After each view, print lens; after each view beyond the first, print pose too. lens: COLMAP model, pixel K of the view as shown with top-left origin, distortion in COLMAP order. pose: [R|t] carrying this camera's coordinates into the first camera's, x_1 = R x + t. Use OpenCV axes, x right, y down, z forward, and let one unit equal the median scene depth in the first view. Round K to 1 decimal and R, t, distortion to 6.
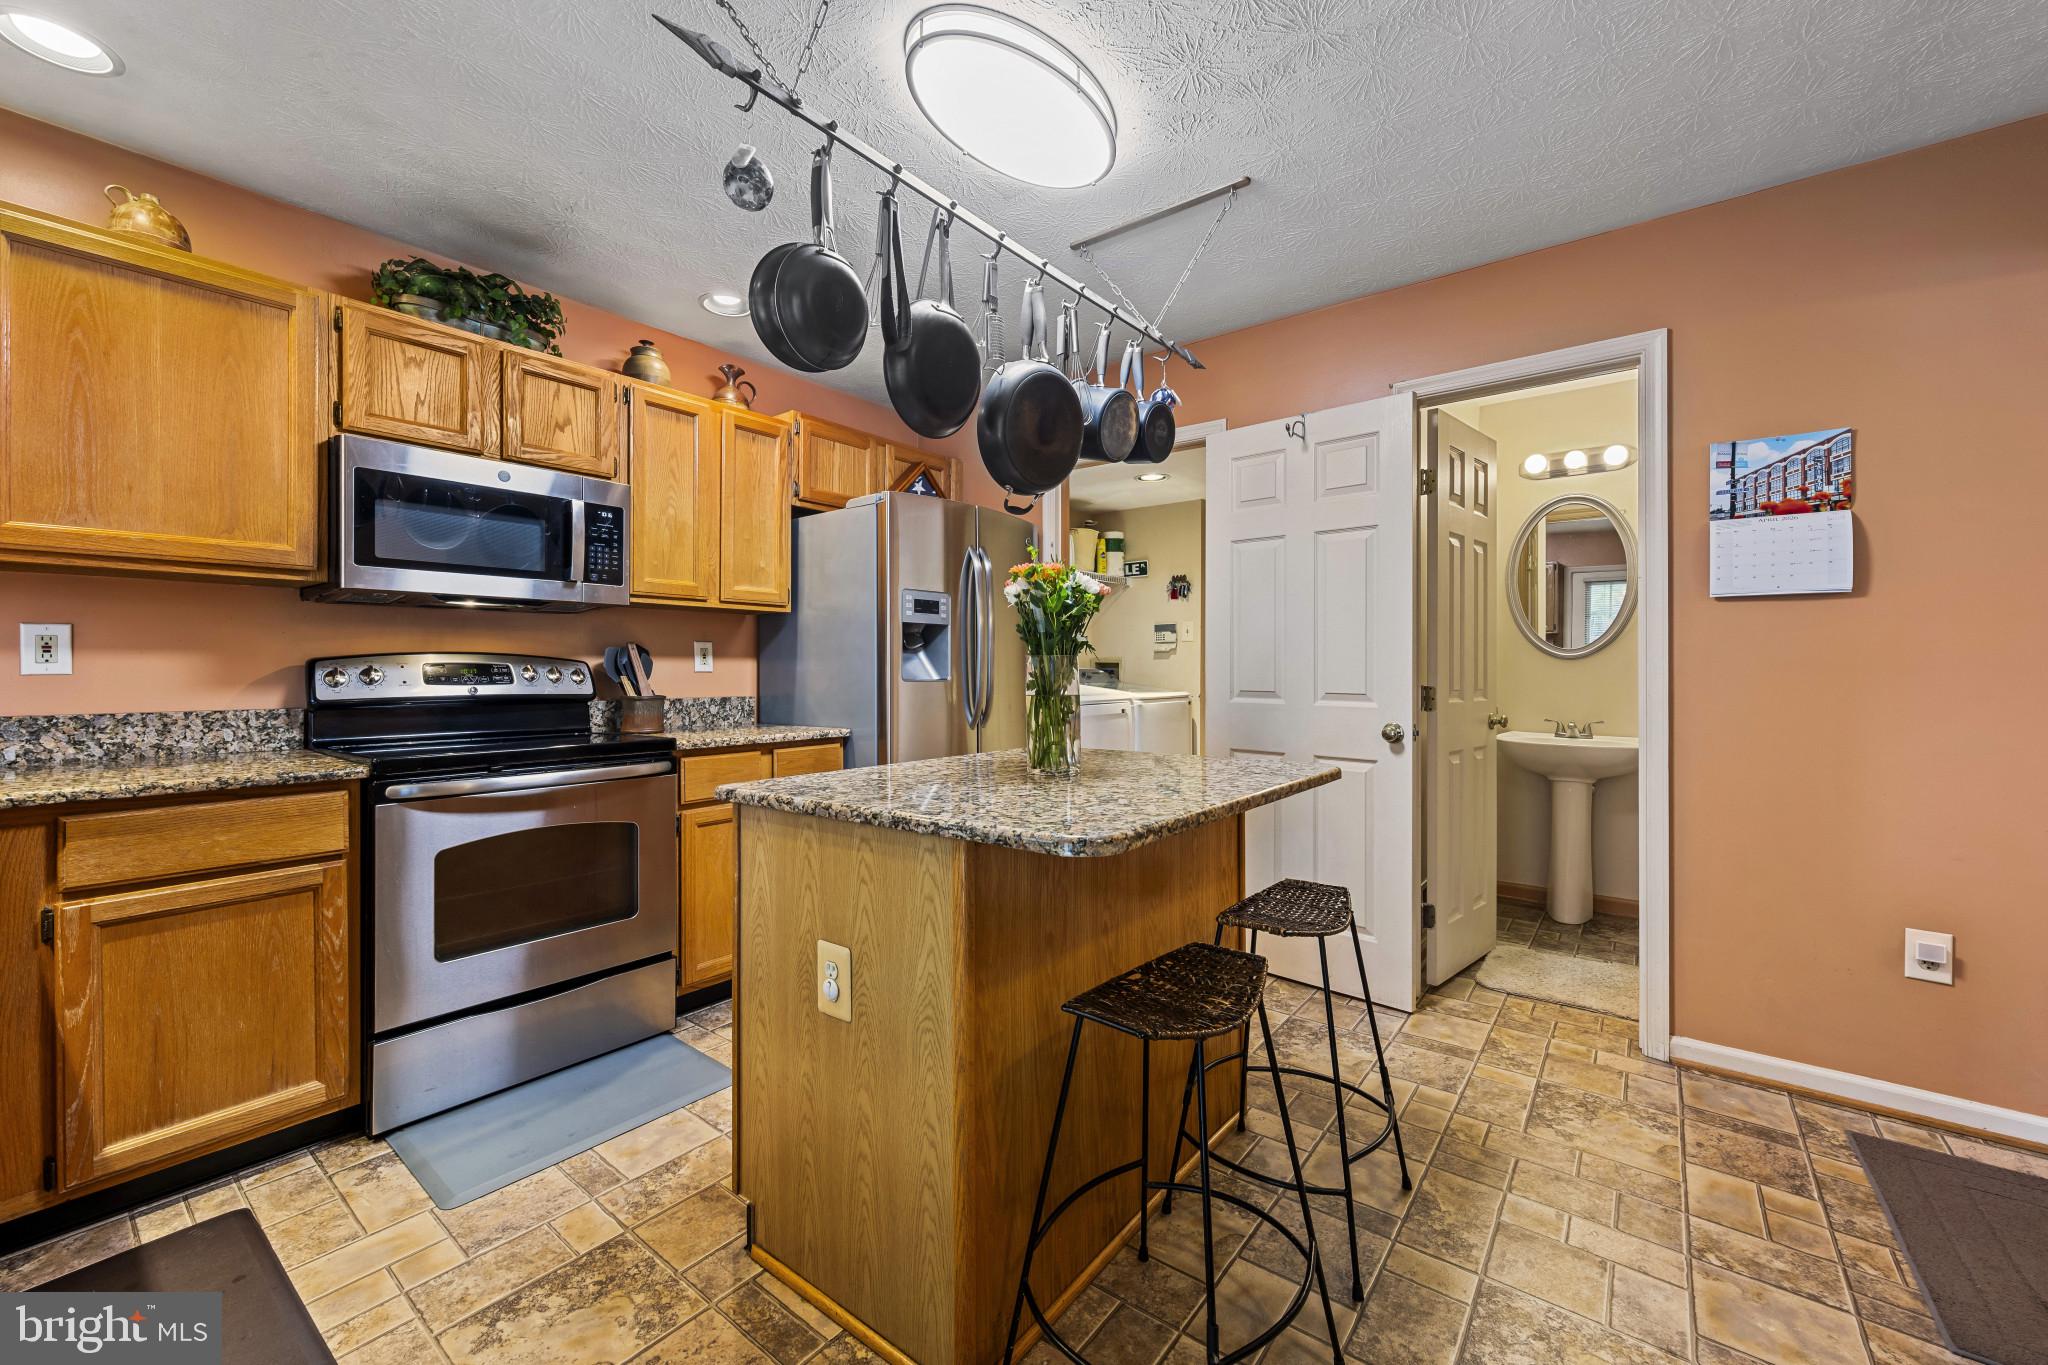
lens RADIAL K [[797.9, 0, 1020.5], [0, 797.9, 676.5], [0, 0, 1]] dist [-0.009497, -0.000691]
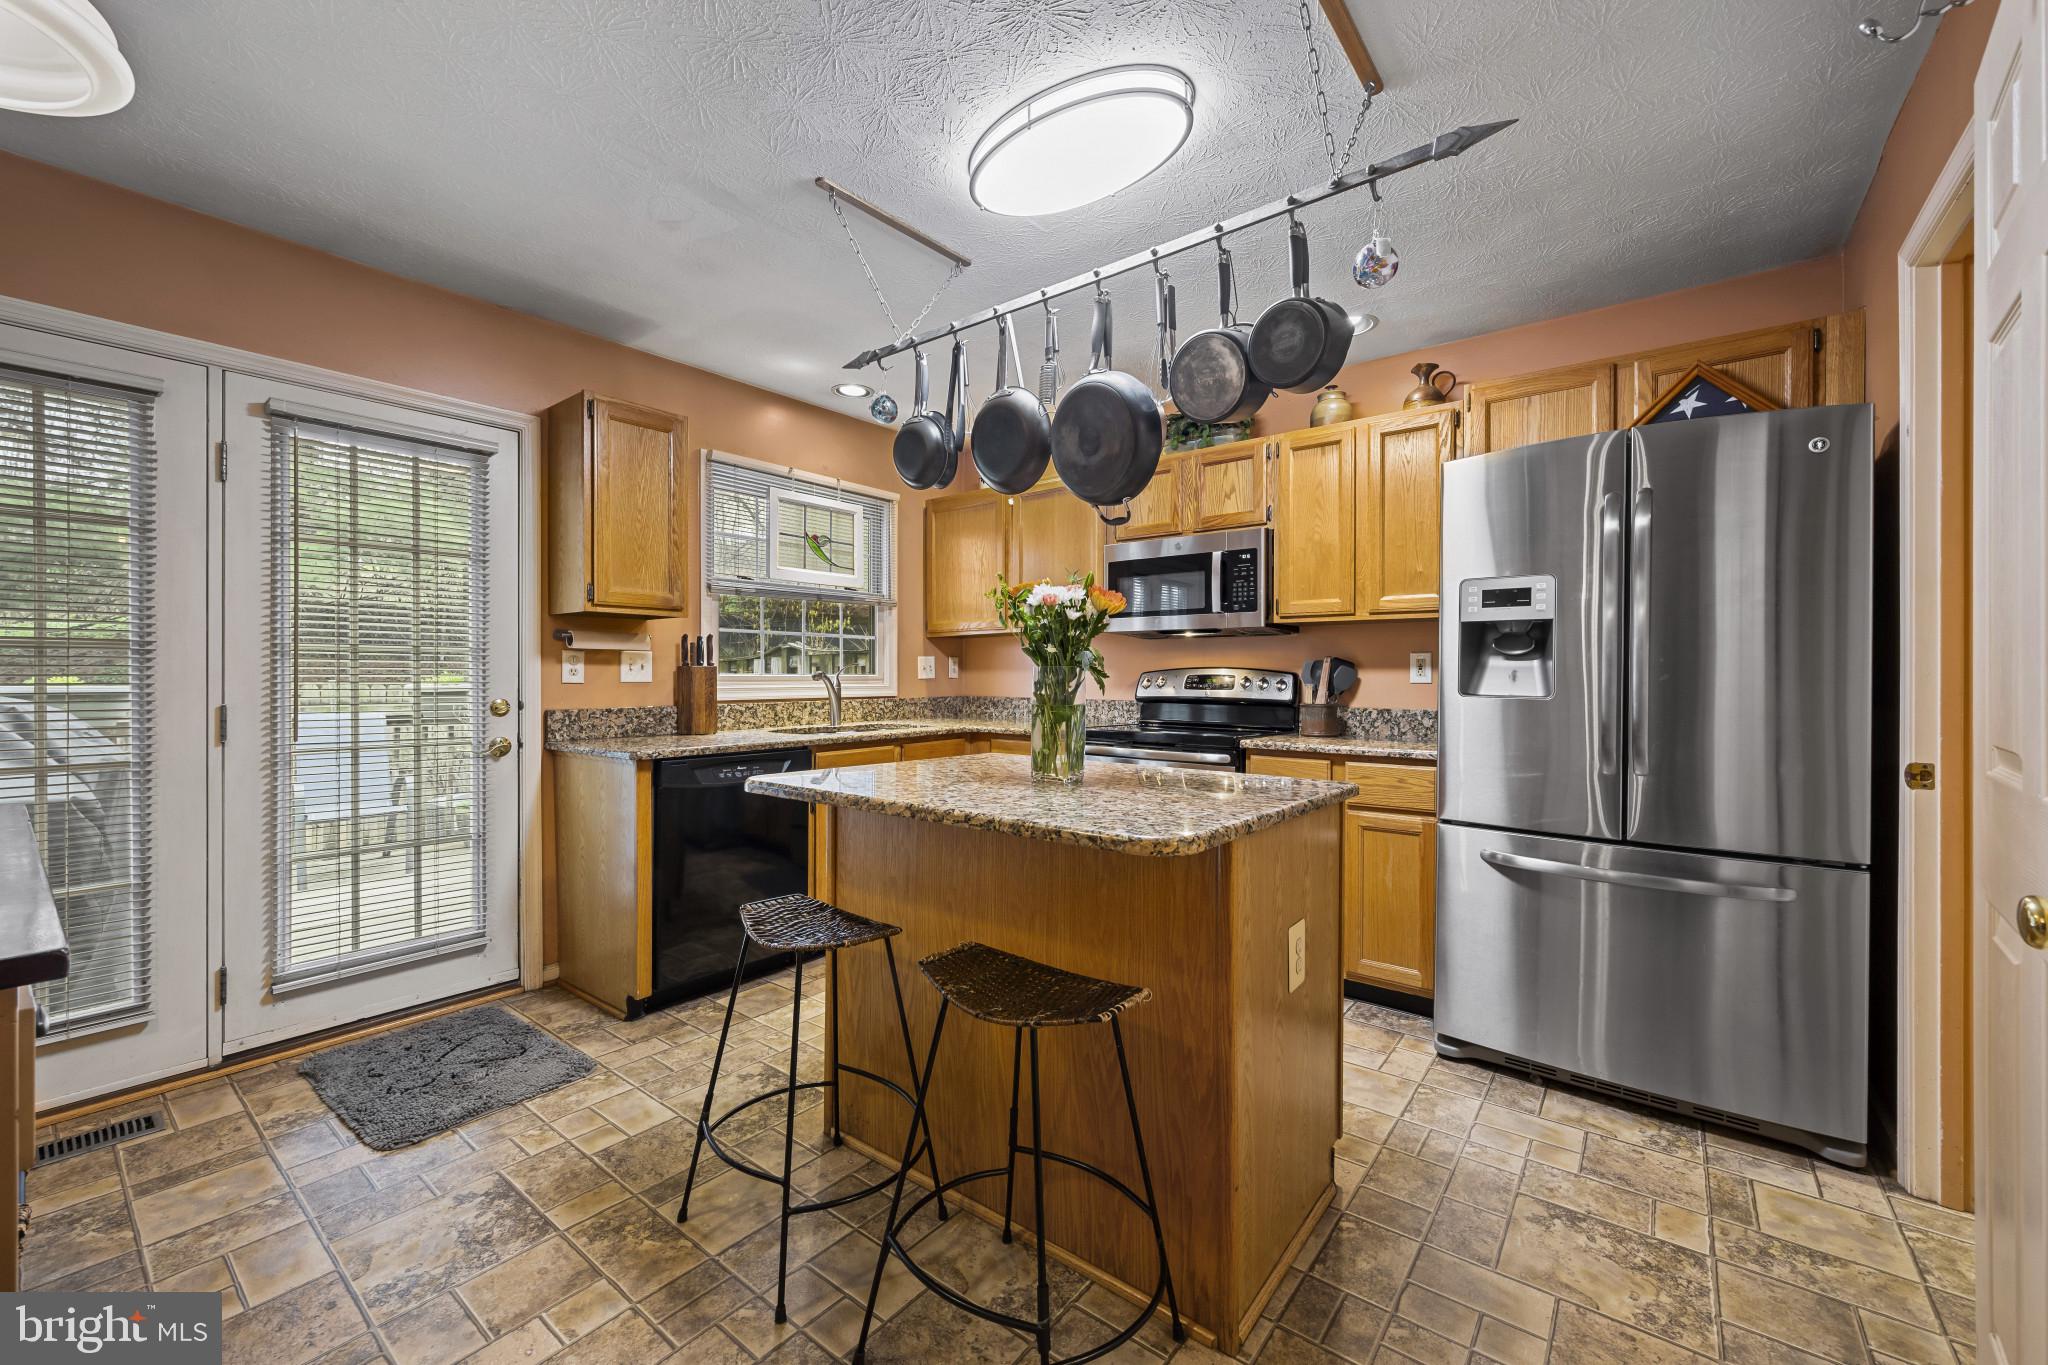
lens RADIAL K [[797.9, 0, 1073.1], [0, 797.9, 656.2], [0, 0, 1]] dist [-0.009497, -0.000691]
pose [[0.047141, -0.019097, -0.998706, 0.742006], [-0.009482, 0.999764, -0.019565, -0.020644], [0.998843, 0.010392, 0.046948, 0.703819]]
